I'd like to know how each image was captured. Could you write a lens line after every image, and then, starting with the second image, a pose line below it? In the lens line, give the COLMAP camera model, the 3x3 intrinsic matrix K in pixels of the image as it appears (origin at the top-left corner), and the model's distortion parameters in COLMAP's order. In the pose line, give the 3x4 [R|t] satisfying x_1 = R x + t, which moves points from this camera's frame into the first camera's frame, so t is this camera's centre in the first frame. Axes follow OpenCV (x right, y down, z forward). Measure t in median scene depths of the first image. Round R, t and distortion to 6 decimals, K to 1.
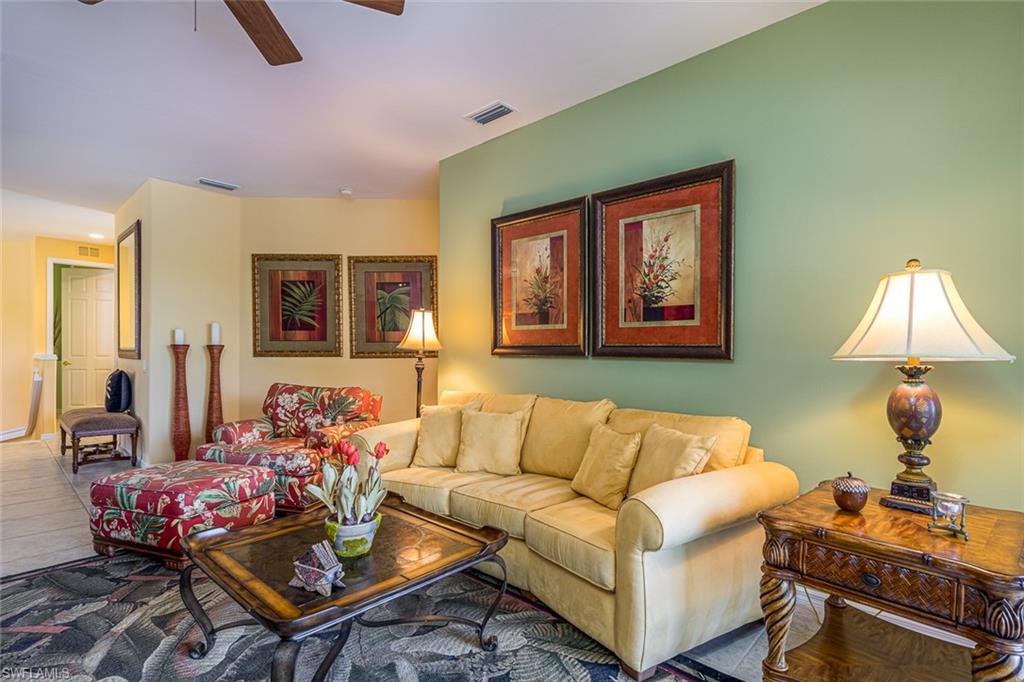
lens RADIAL K [[508.1, 0, 513.3], [0, 508.1, 349.8], [0, 0, 1]] dist [0.023108, 0.000201]
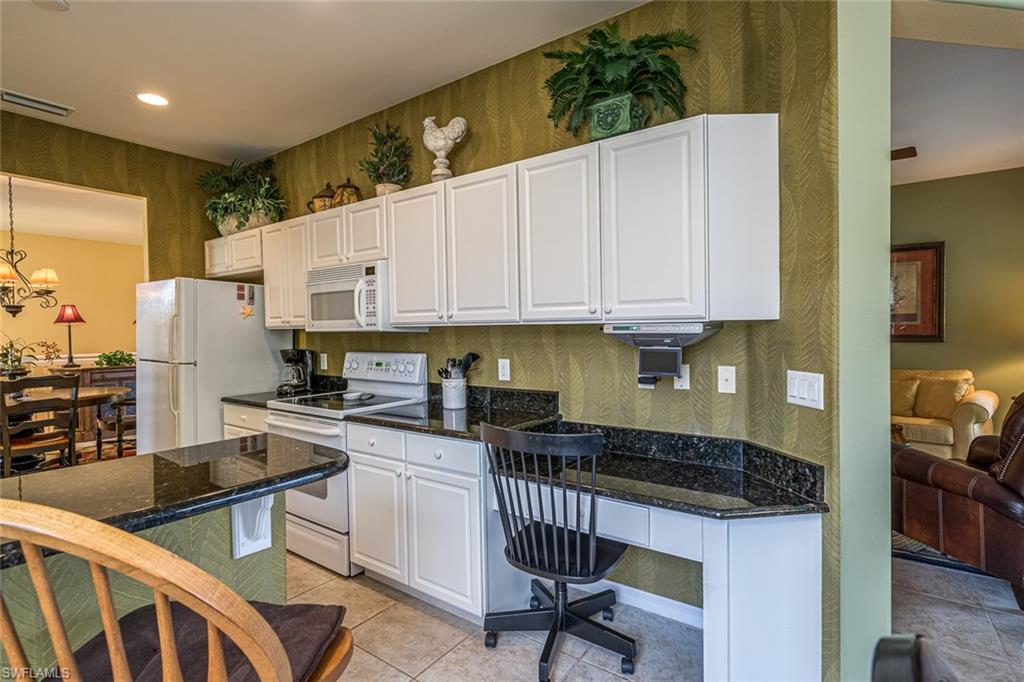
lens RADIAL K [[487.0, 0, 508.1], [0, 487.0, 342.0], [0, 0, 1]] dist [0.000083, 0.000656]
pose [[0.990845, -0.023669, 0.132915, -0.918154], [0.021417, 0.999602, 0.018346, -0.031112], [-0.133296, -0.015331, 0.990958, -0.396594]]
